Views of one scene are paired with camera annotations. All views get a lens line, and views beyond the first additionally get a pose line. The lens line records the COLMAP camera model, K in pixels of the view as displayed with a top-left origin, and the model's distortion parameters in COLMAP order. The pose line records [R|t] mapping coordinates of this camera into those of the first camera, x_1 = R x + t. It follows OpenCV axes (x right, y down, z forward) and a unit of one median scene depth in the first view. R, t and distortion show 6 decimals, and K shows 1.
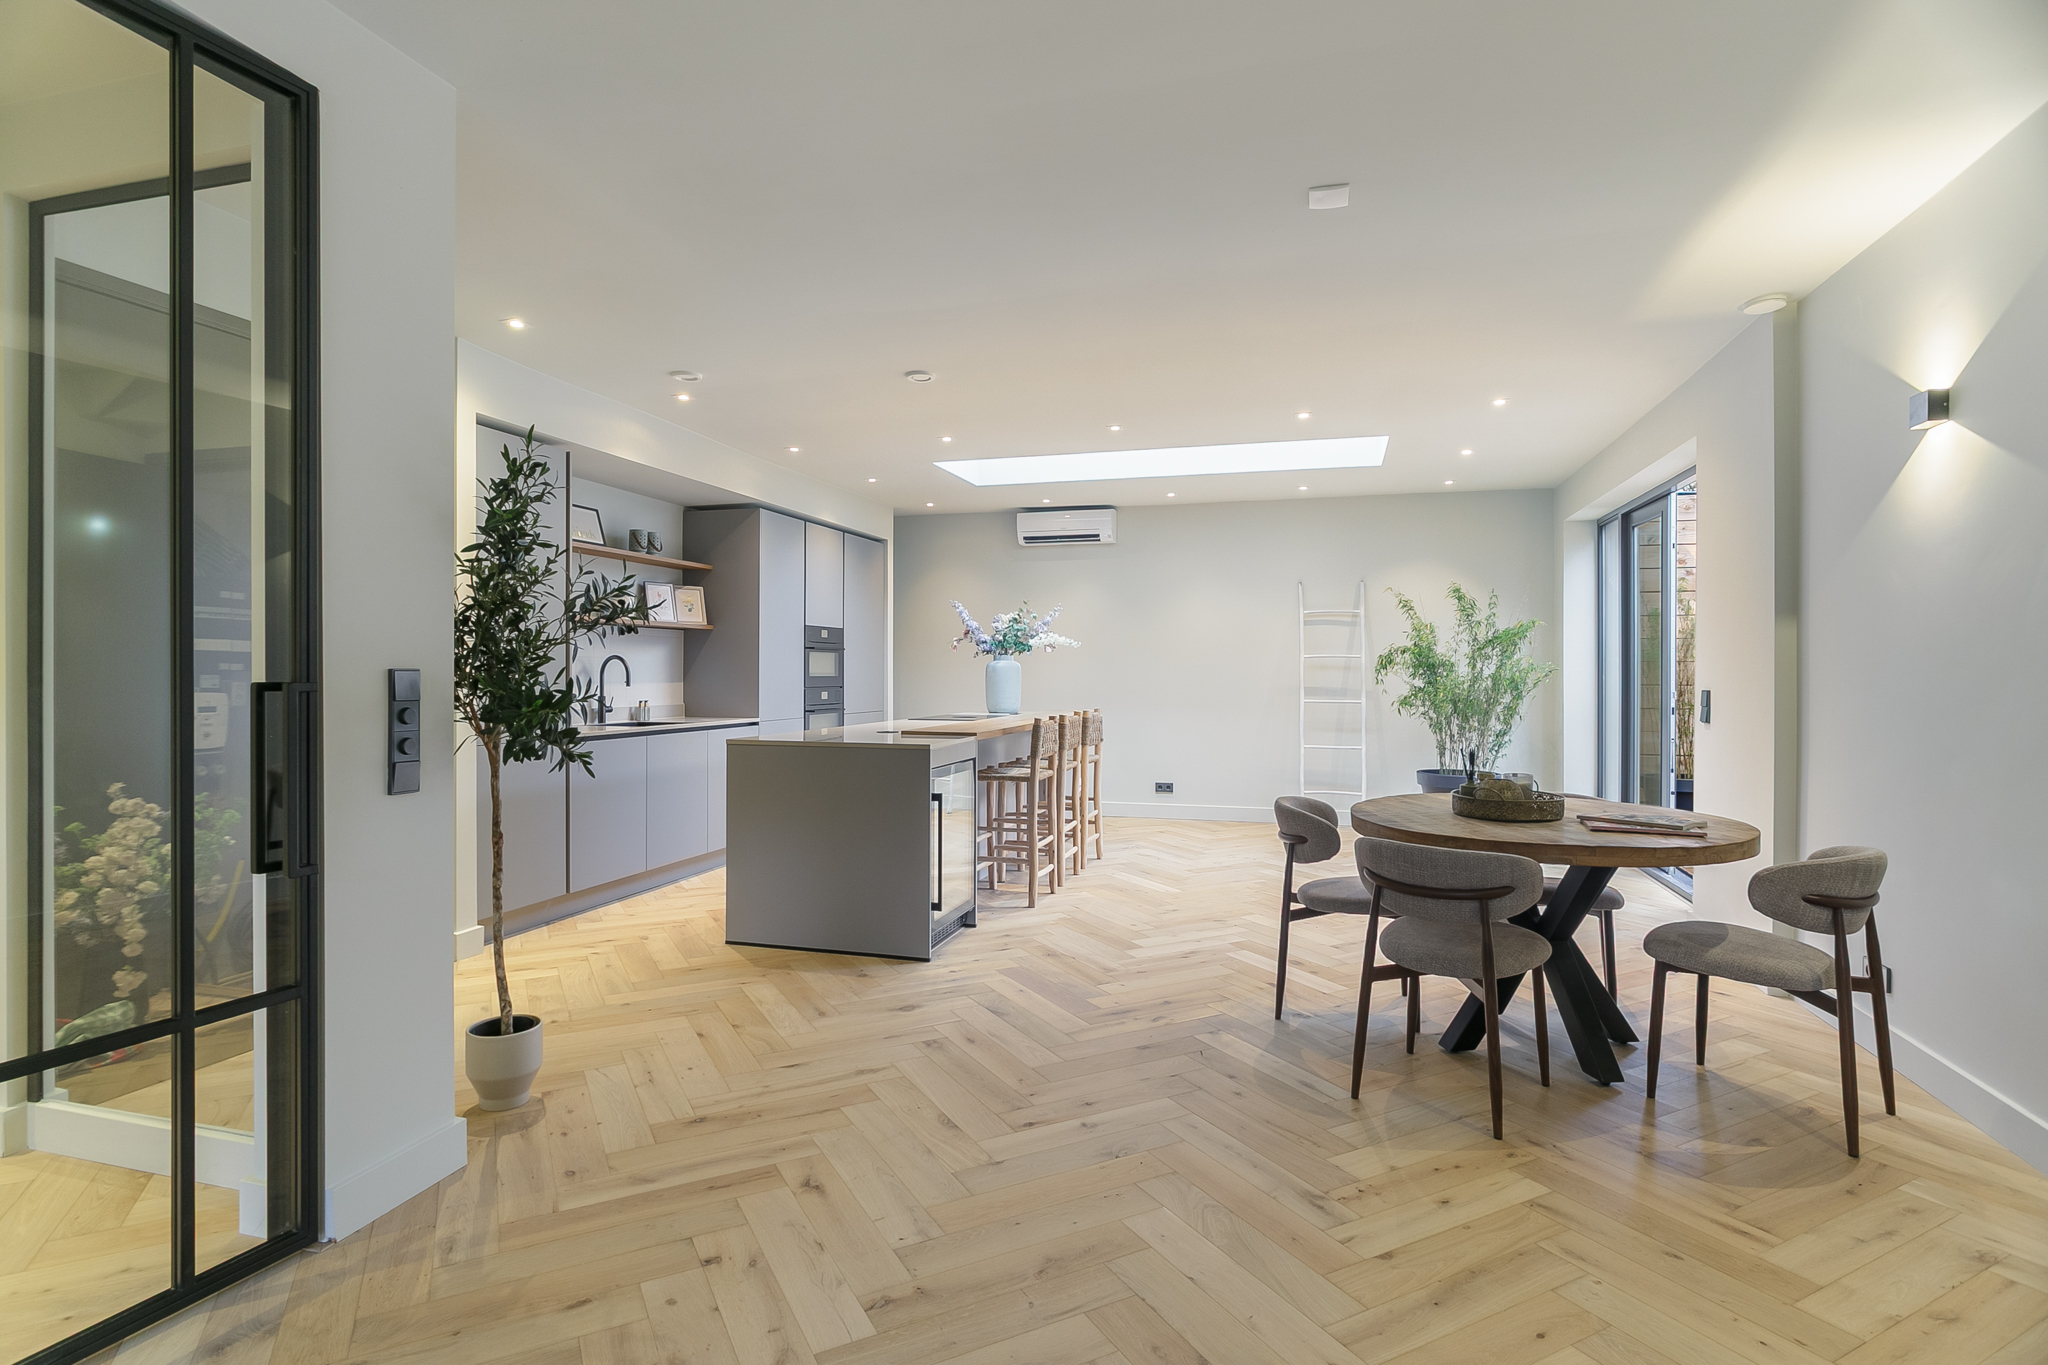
lens RADIAL K [[1042.4, 0, 1008.4], [0, 1042.4, 669.7], [0, 0, 1]] dist [-0.013928, 0.005346]
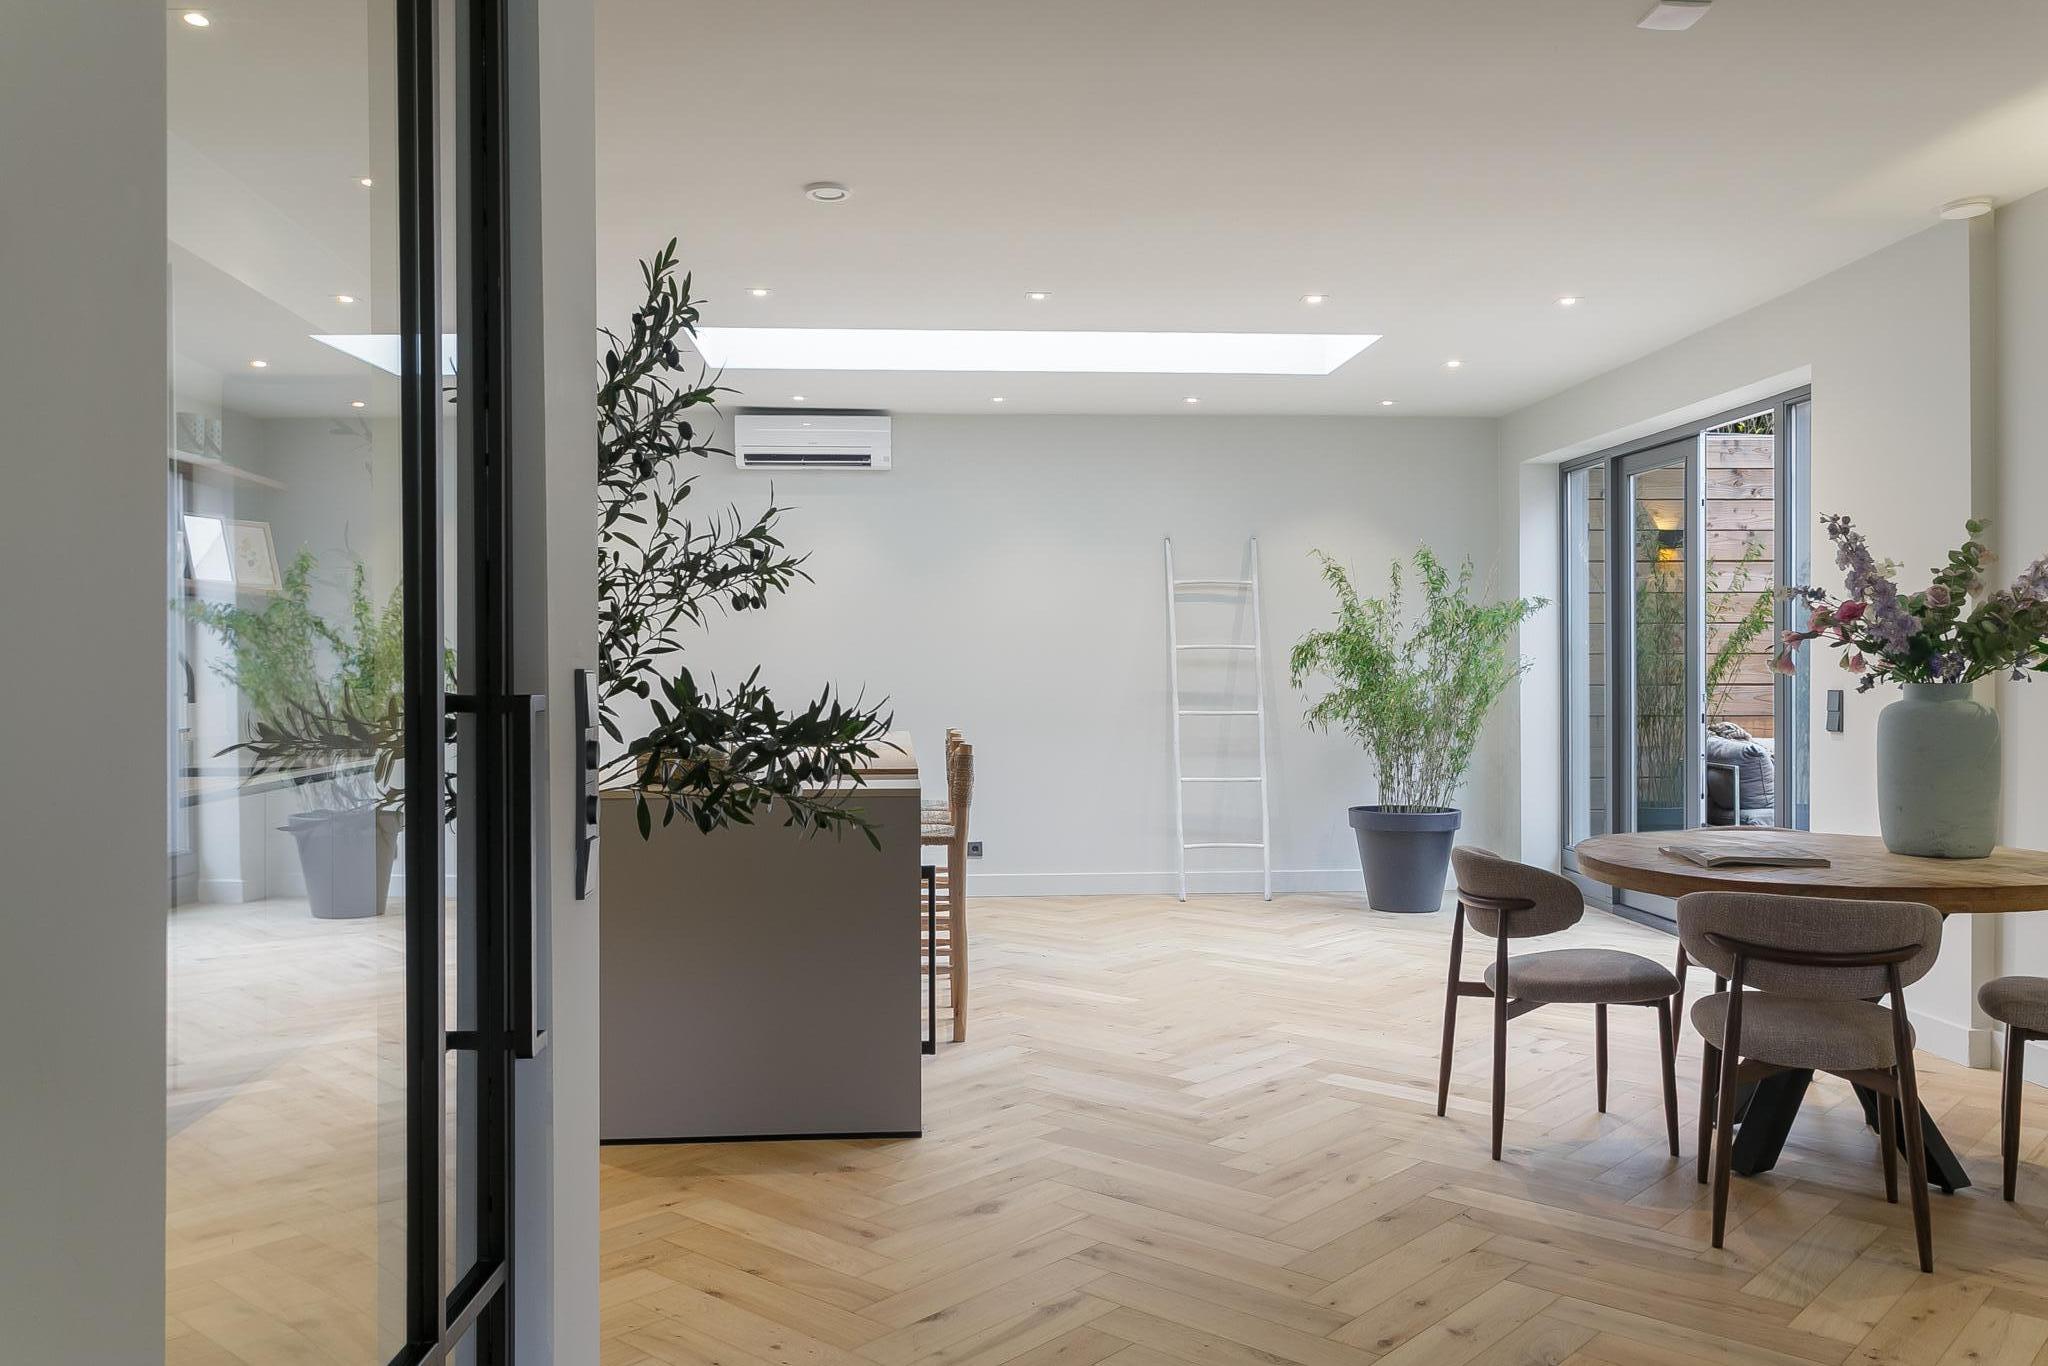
lens RADIAL K [[1645.8, 0, 1030.2], [0, 1645.8, 671.9], [0, 0, 1]] dist [0.010174, 0.001062]
pose [[0.934579, -0.005623, 0.355712, -0.362774], [0.004856, 0.999984, 0.003050, -0.000794], [-0.355723, -0.001123, 0.934591, 0.054386]]
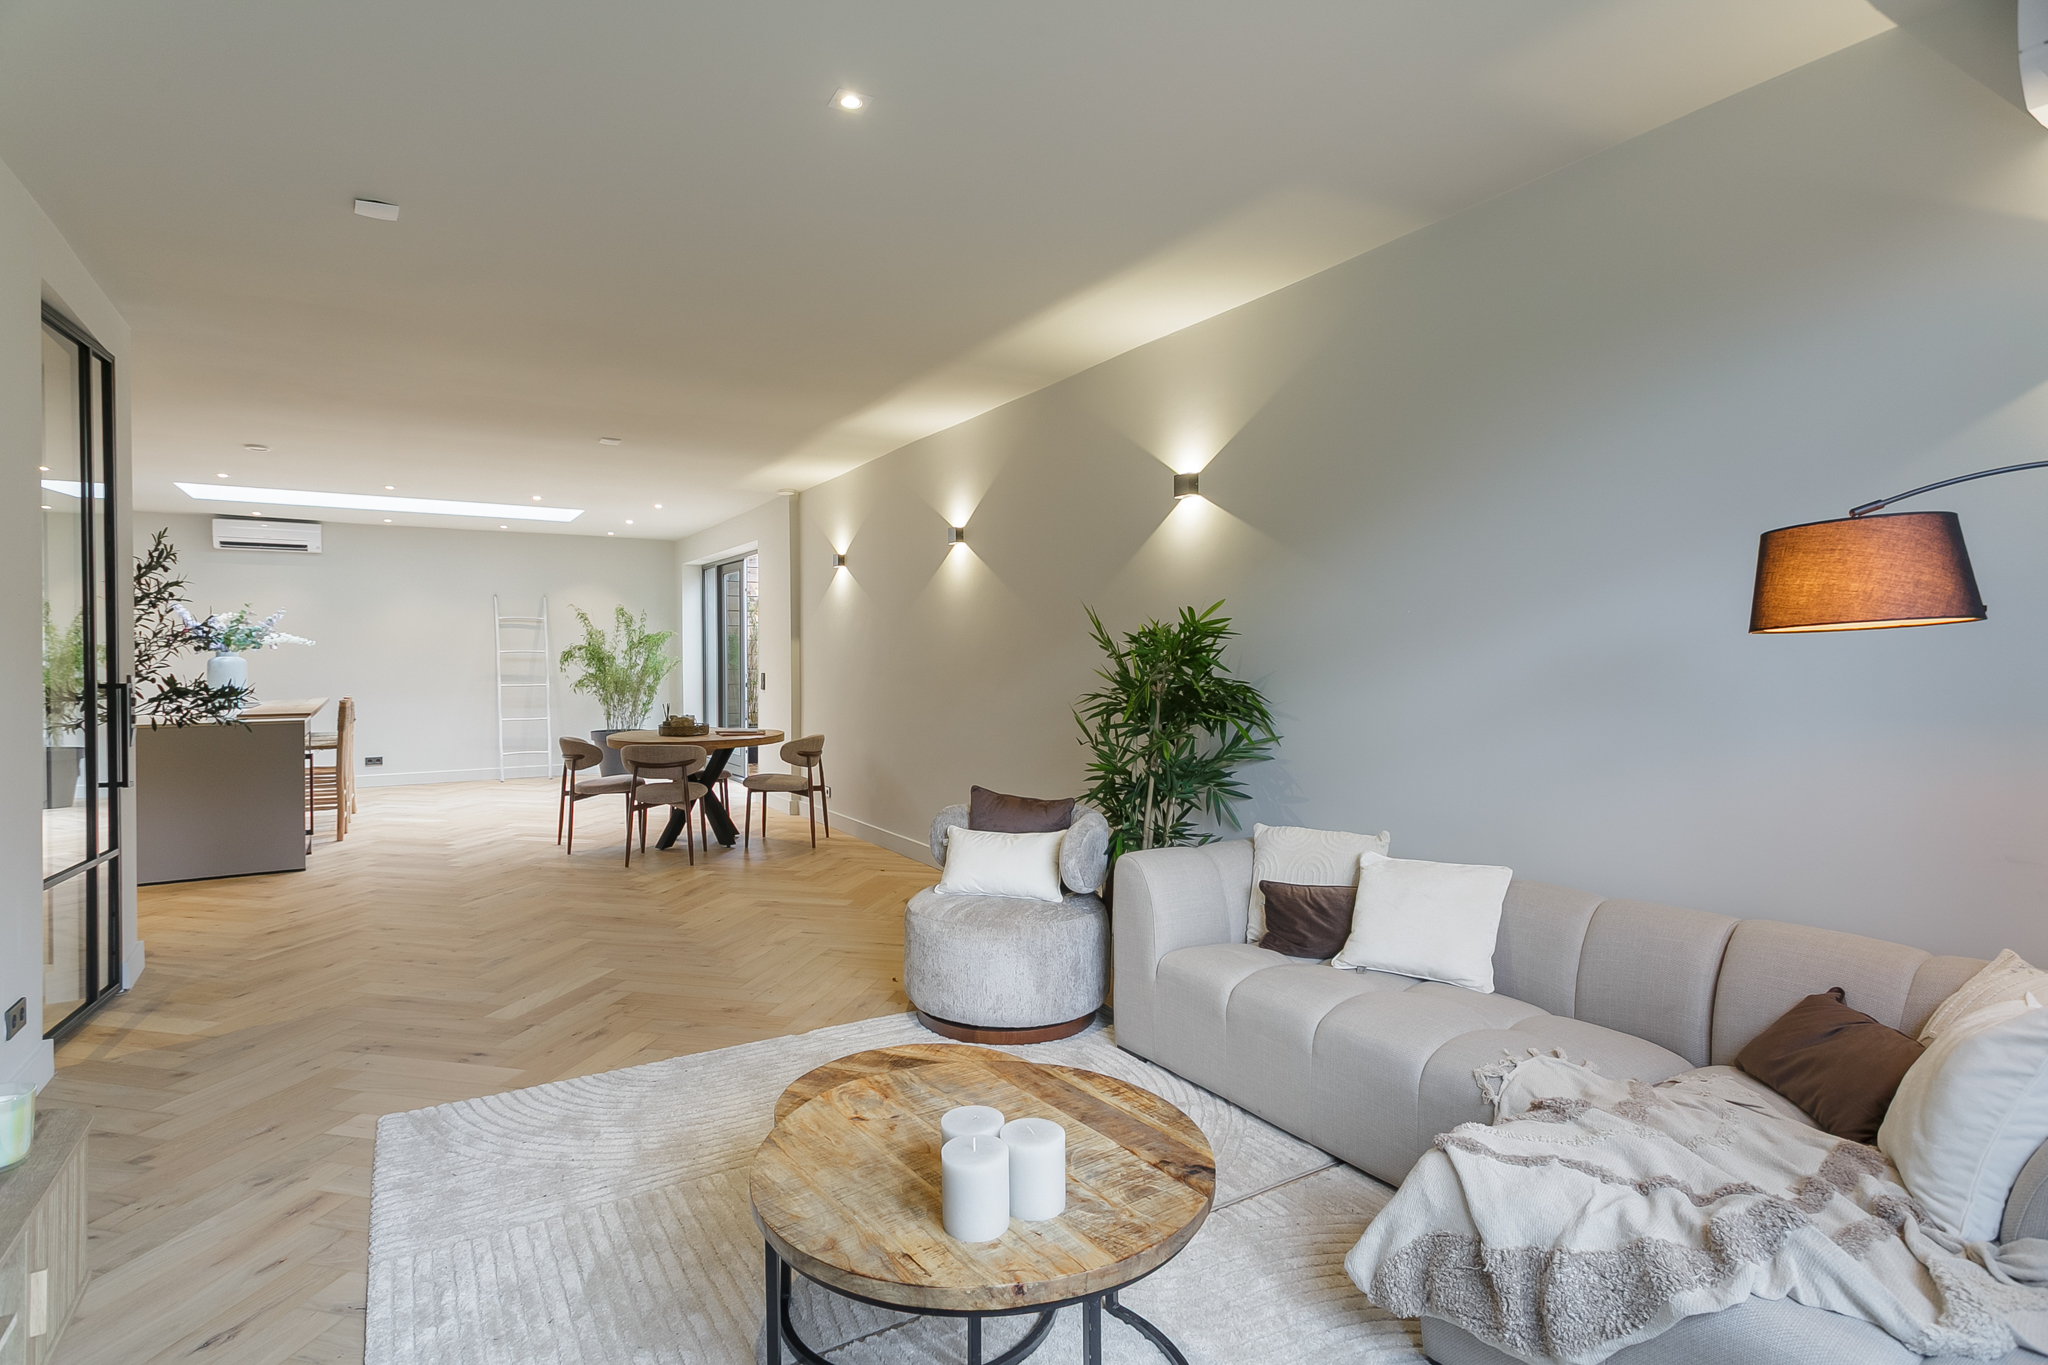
lens RADIAL K [[1027.0, 0, 1022.1], [0, 1027.0, 664.0], [0, 0, 1]] dist [0.000767, 0.005779]
pose [[0.665983, -0.011343, 0.745881, -0.474152], [0.003909, 0.999924, 0.011717, -0.018769], [-0.745957, -0.004888, 0.665976, -0.692504]]
